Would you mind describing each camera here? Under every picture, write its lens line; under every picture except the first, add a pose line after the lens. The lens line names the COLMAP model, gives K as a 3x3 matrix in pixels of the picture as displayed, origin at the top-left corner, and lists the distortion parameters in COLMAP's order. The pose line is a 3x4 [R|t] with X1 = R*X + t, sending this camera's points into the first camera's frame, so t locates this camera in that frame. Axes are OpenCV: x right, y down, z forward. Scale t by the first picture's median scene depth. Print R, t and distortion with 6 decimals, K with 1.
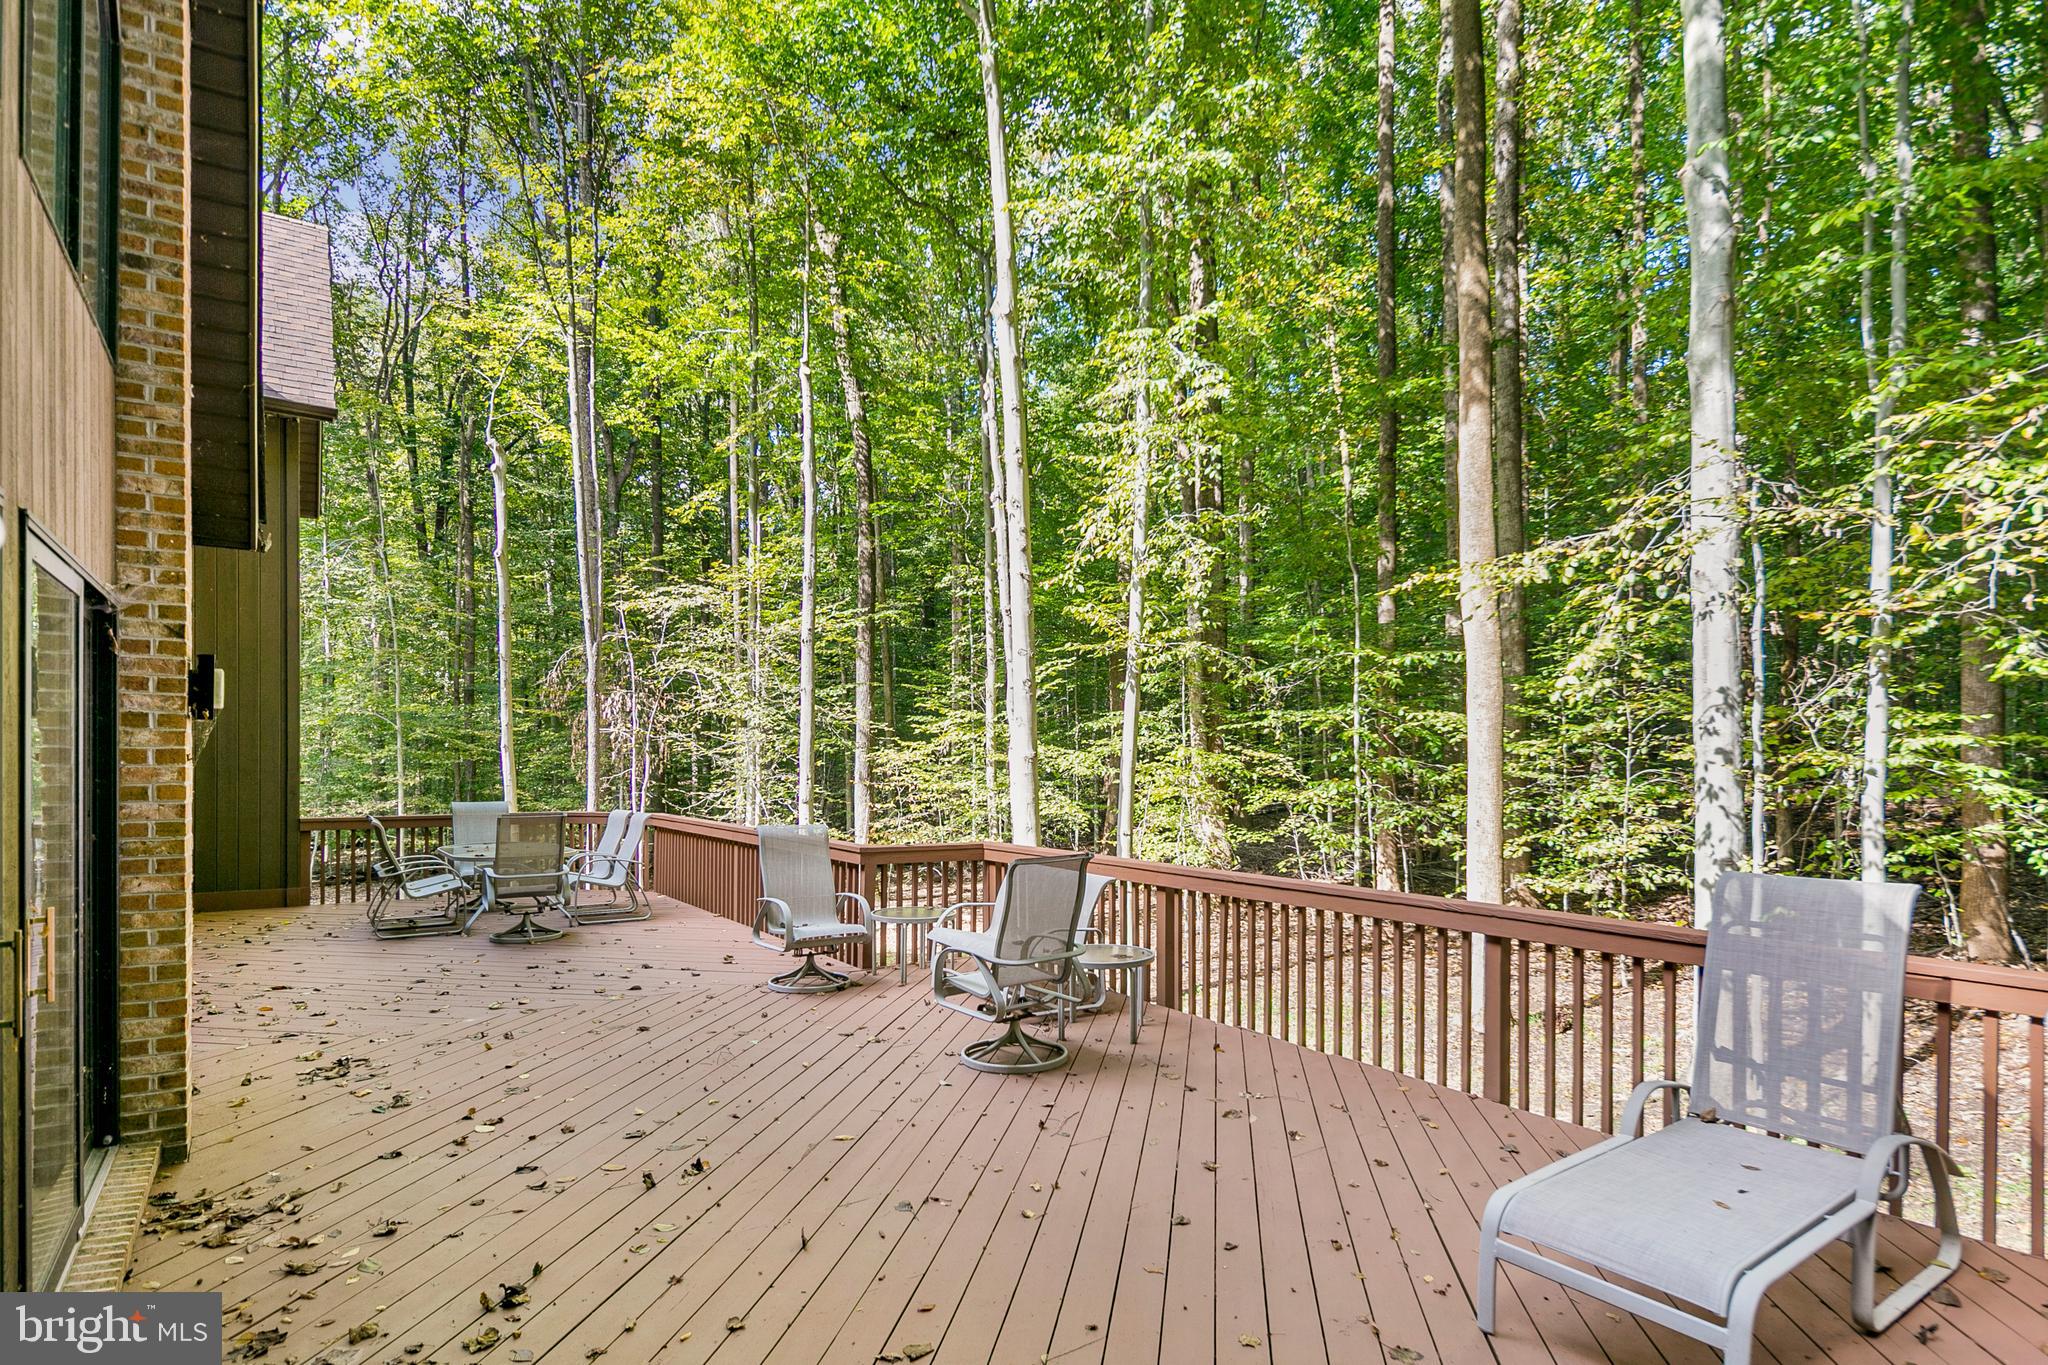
lens RADIAL K [[1006.6, 0, 1073.5], [0, 1006.6, 761.8], [0, 0, 1]] dist [0.002438, 0.000529]
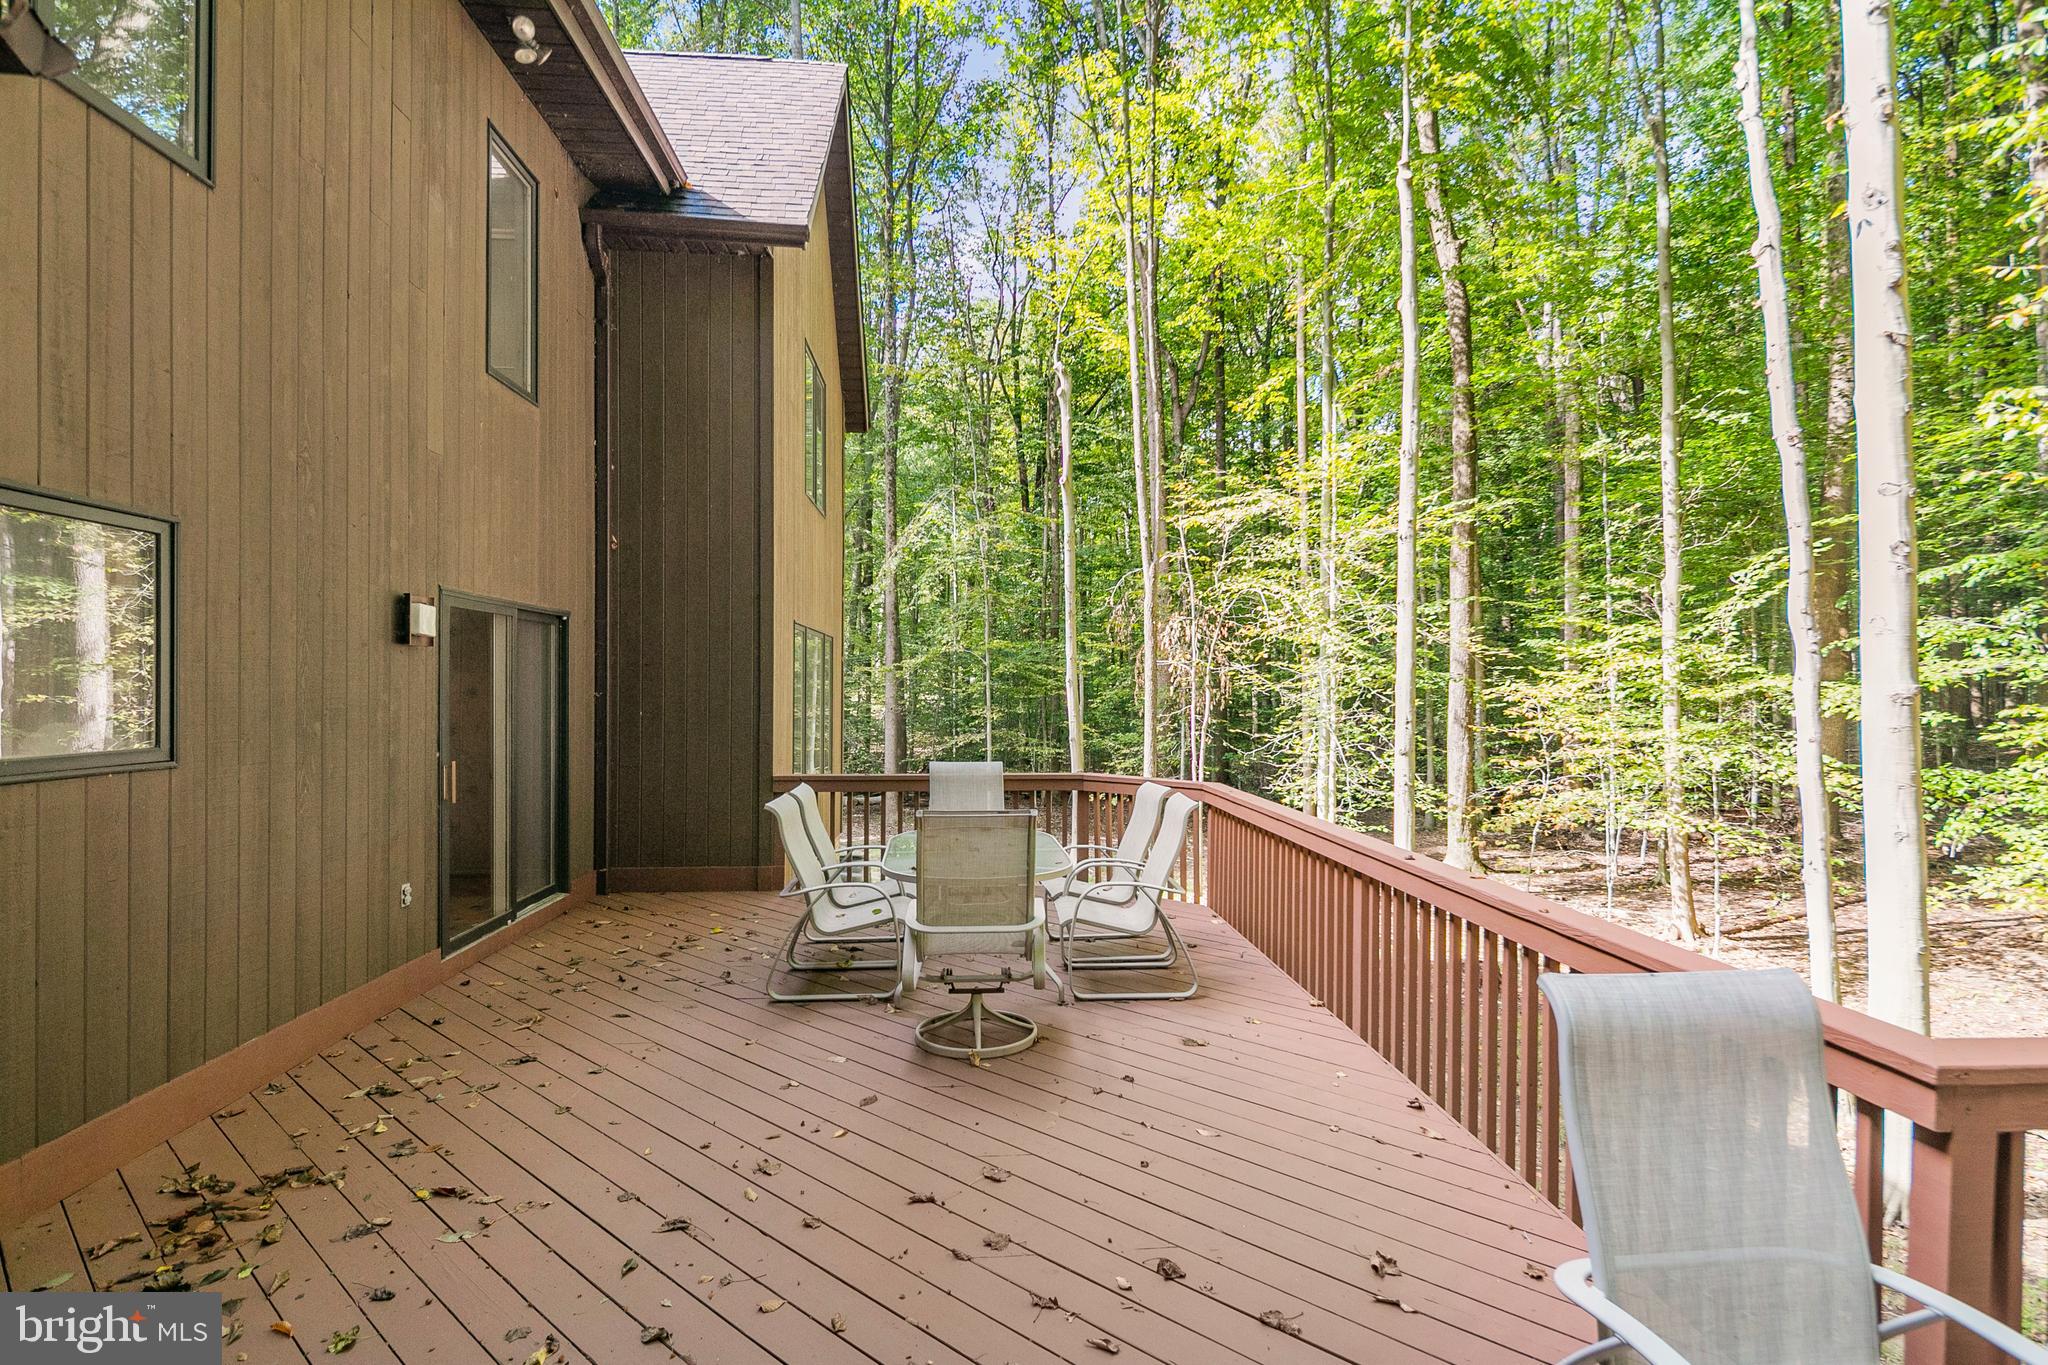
lens RADIAL K [[1006.6, 0, 1027.7], [0, 1006.6, 689.2], [0, 0, 1]] dist [0.002438, 0.000529]
pose [[0.835945, -0.000589, -0.548812, -0.073303], [-0.002913, 0.999981, -0.005510, -0.001943], [0.548805, 0.006205, 0.835927, 0.182229]]
